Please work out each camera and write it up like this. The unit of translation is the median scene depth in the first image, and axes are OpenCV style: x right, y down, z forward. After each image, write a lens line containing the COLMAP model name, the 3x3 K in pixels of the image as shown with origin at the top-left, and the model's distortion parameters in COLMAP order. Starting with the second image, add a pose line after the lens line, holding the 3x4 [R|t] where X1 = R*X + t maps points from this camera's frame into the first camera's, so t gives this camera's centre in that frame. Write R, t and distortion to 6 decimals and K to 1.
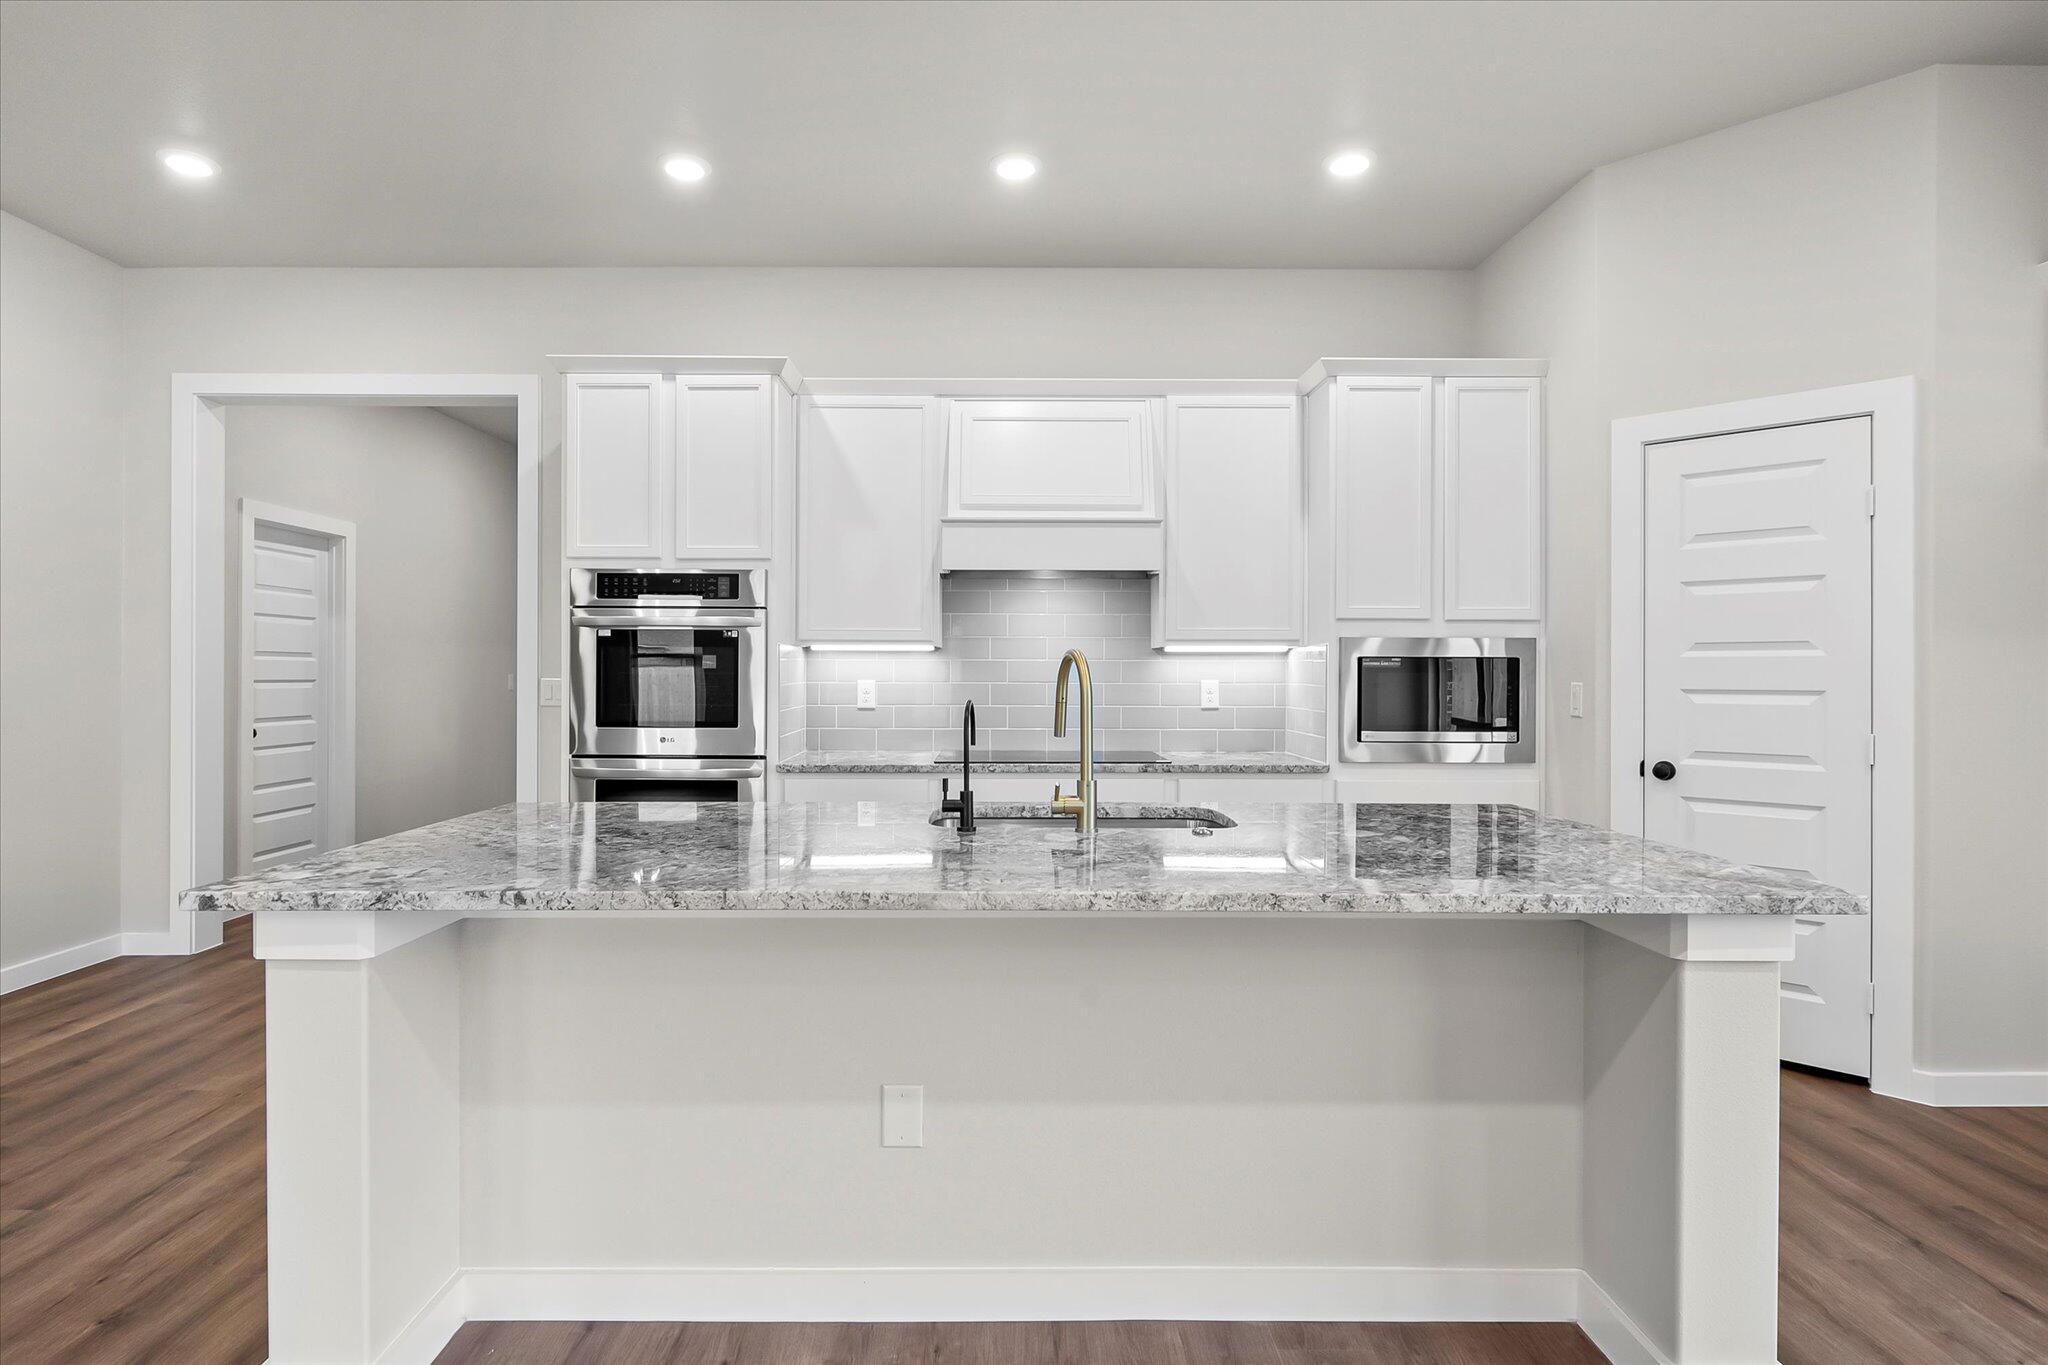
lens RADIAL K [[1063.9, 0, 1004.4], [0, 1063.9, 674.2], [0, 0, 1]] dist [-0.002150, -0.001053]
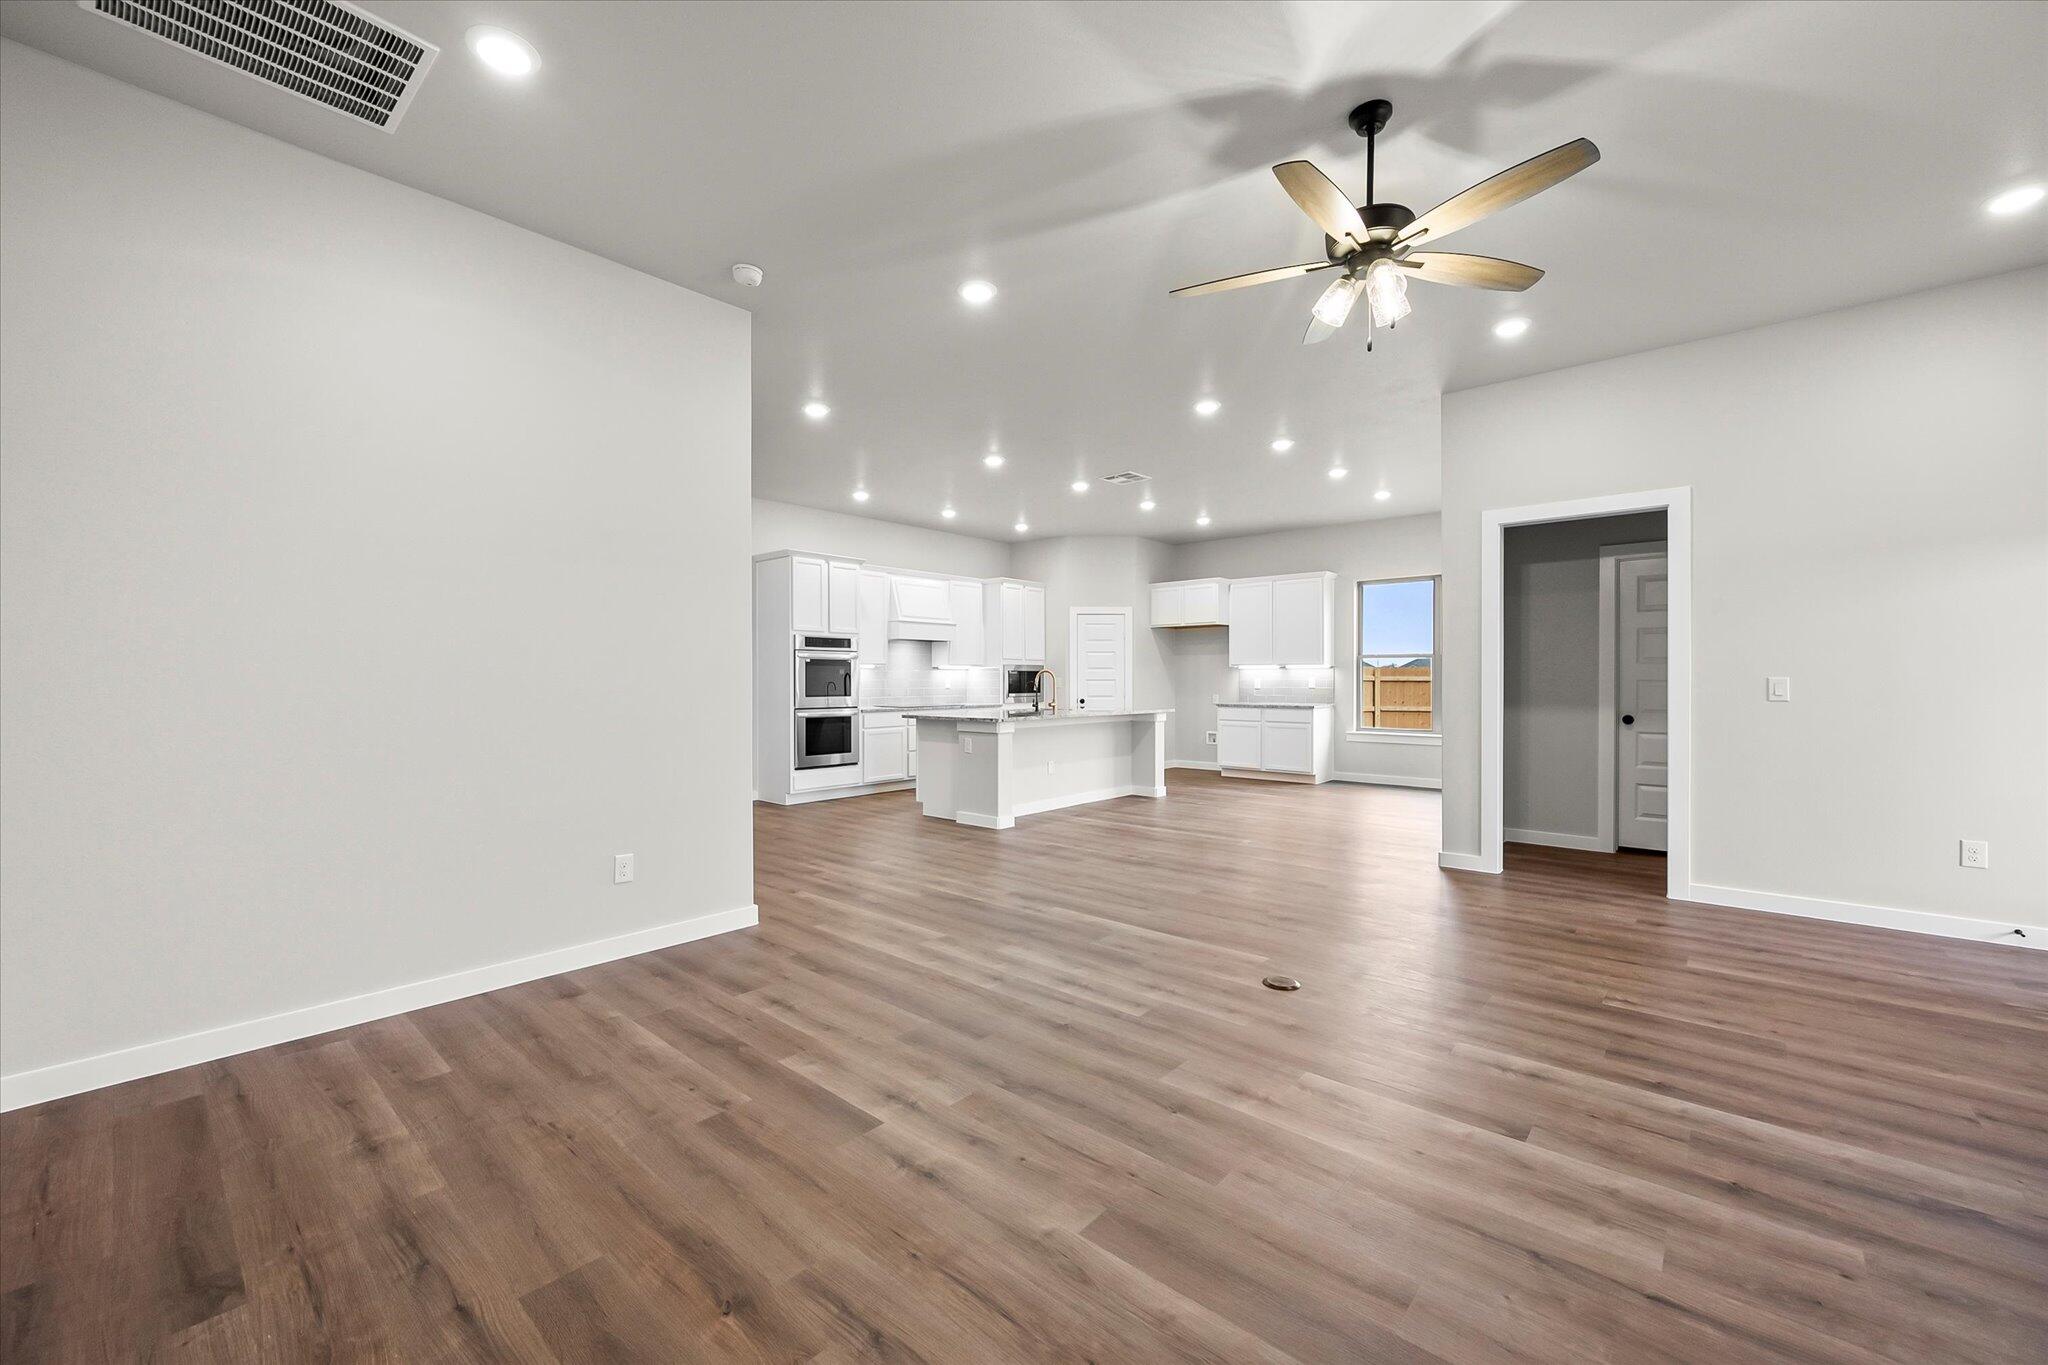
lens RADIAL K [[813.8, 0, 1028.9], [0, 813.8, 681.6], [0, 0, 1]] dist [-0.000247, 0.000123]
pose [[0.660919, -0.006997, 0.750425, -1.483967], [0.004126, 0.999975, 0.005690, 0.002791], [-0.750446, -0.000665, 0.660932, -0.683994]]
